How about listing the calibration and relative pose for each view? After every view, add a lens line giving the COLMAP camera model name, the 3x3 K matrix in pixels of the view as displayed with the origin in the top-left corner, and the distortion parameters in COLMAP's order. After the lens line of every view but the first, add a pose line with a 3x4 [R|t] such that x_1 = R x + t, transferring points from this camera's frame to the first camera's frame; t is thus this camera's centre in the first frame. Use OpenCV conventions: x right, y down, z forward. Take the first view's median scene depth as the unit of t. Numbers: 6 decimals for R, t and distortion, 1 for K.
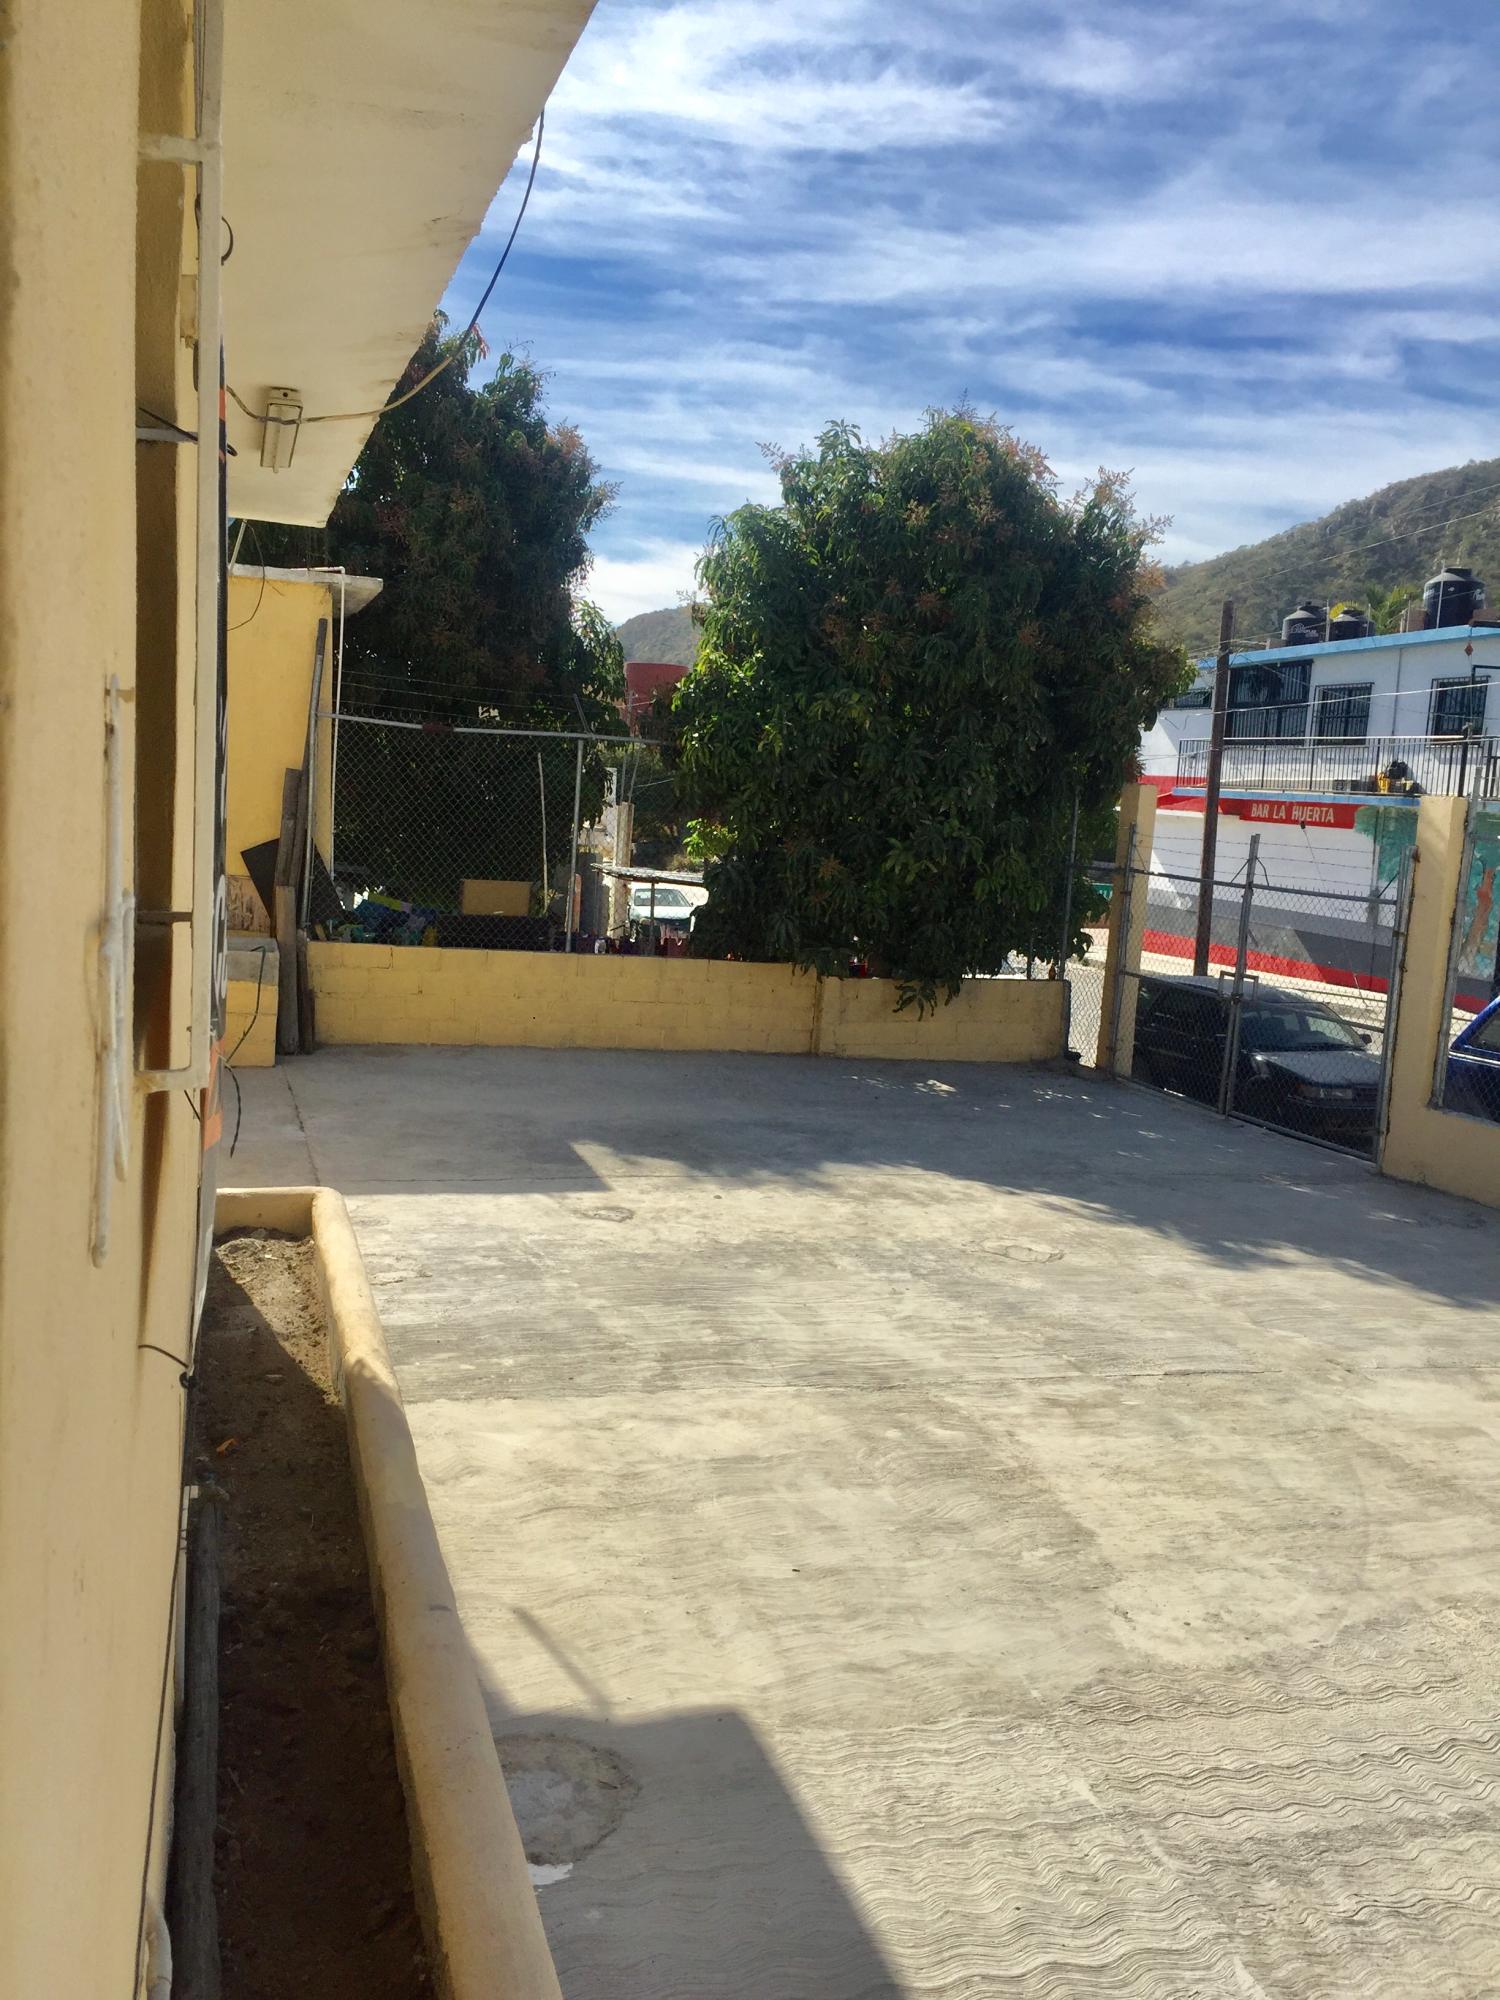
lens RADIAL K [[1713.8, 0, 755.3], [0, 1713.8, 997.7], [0, 0, 1]] dist [0.106851, -0.126803]
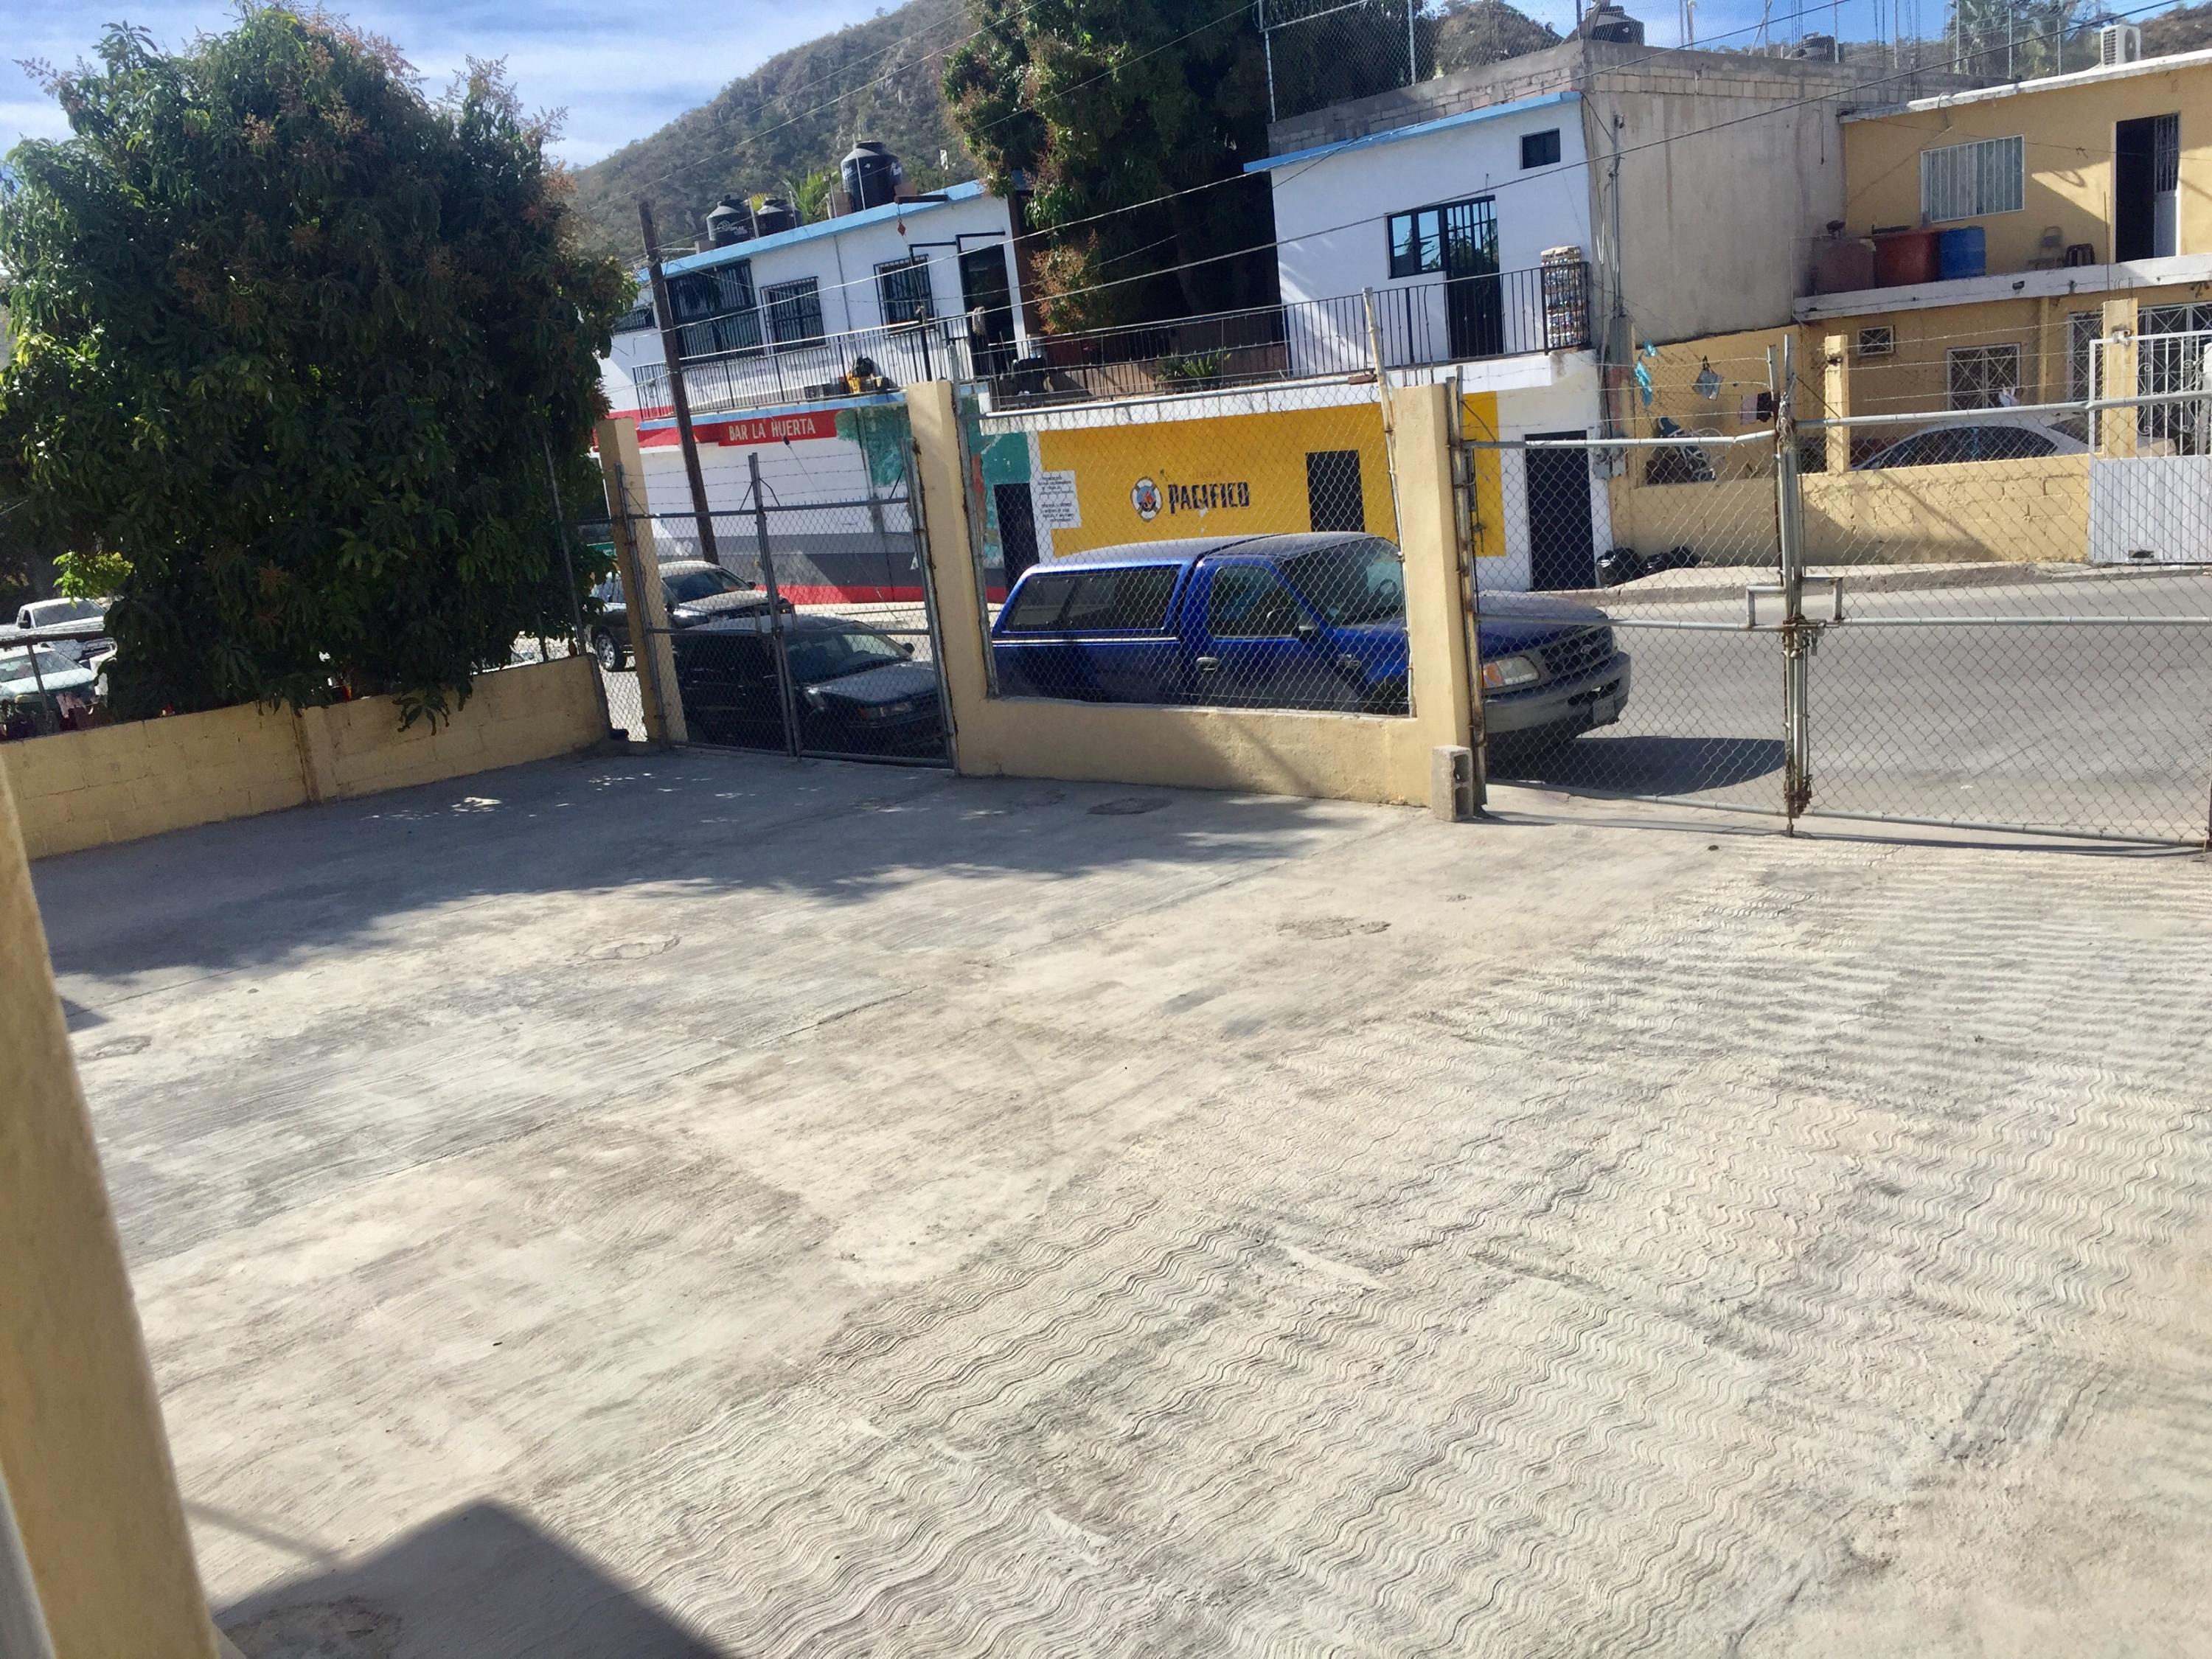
lens RADIAL K [[1895.5, 0, 1093.5], [0, 1895.5, 831.0], [0, 0, 1]] dist [0.106851, -0.126803]
pose [[0.878595, -0.254717, 0.403967, -0.020963], [0.218649, 0.966571, 0.133917, 0.005887], [-0.424574, -0.029332, 0.904918, -0.008399]]
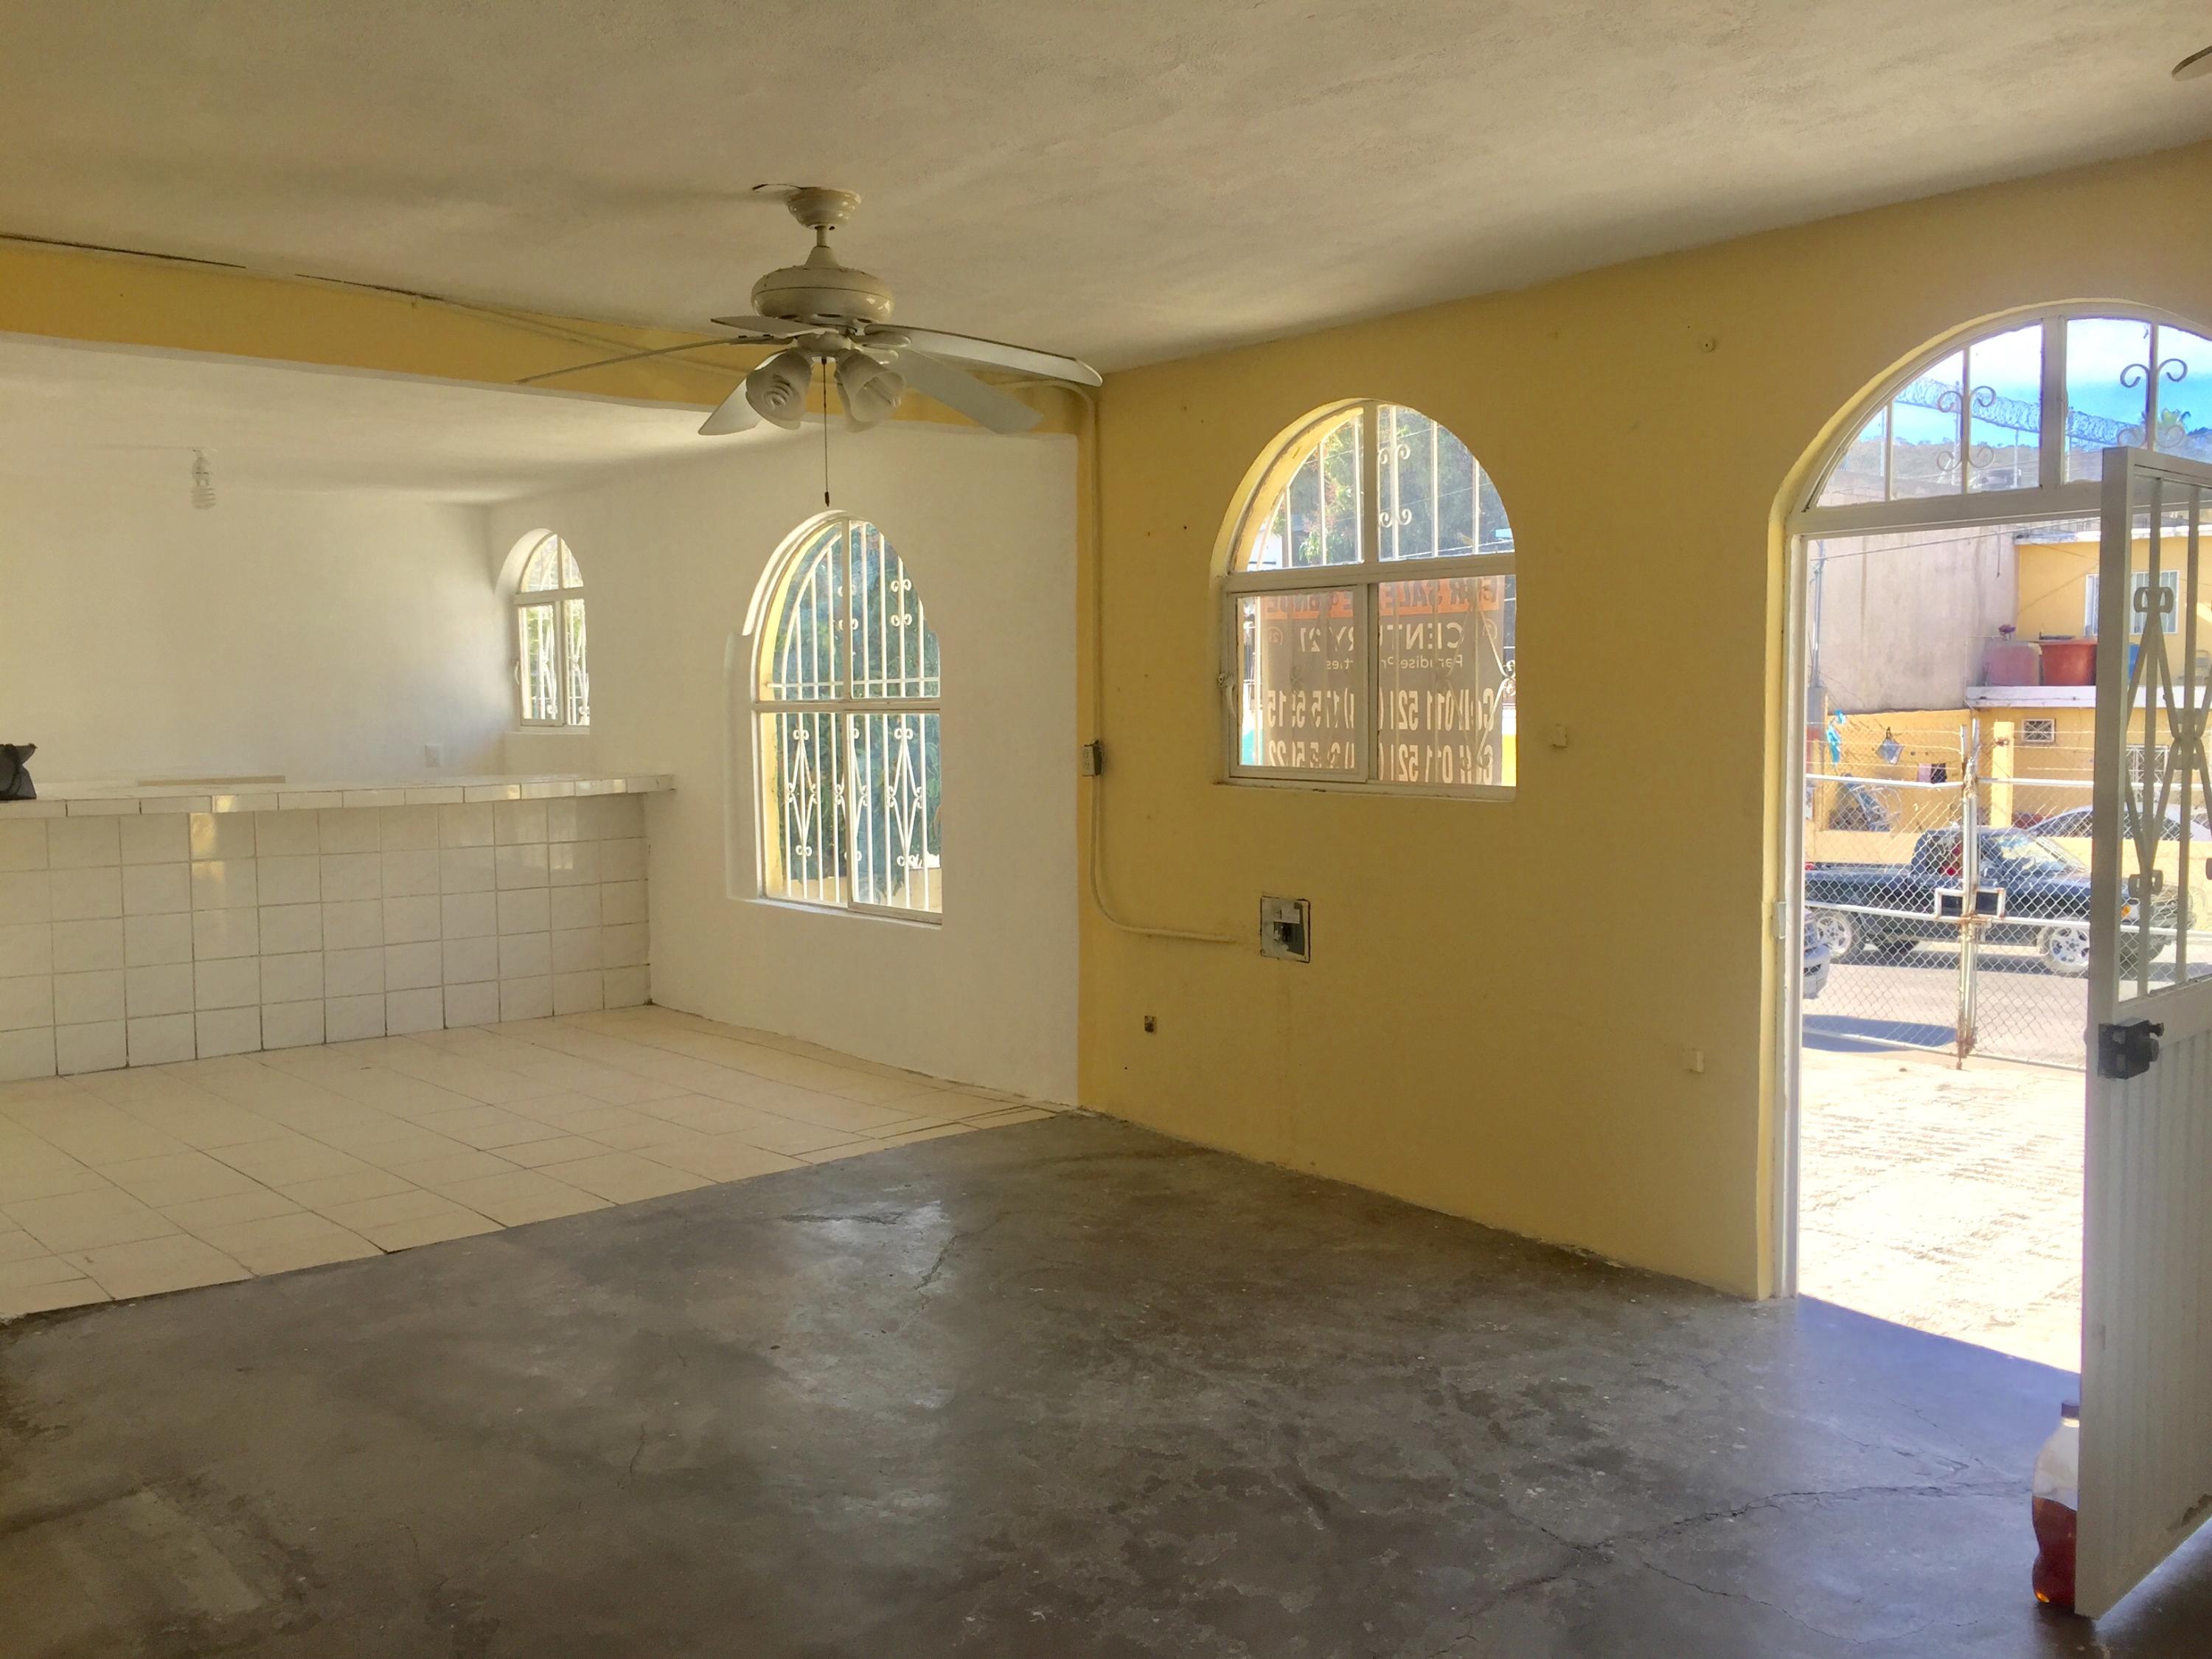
lens RADIAL K [[1889.7, 0, 1109.4], [0, 1889.7, 854.7], [0, 0, 1]] dist [0.057643, -0.006339]
pose [[0.921805, -0.099742, 0.374602, -0.407841], [0.112992, 0.993504, -0.013515, 0.017549], [-0.370820, 0.054785, 0.927087, -0.356657]]
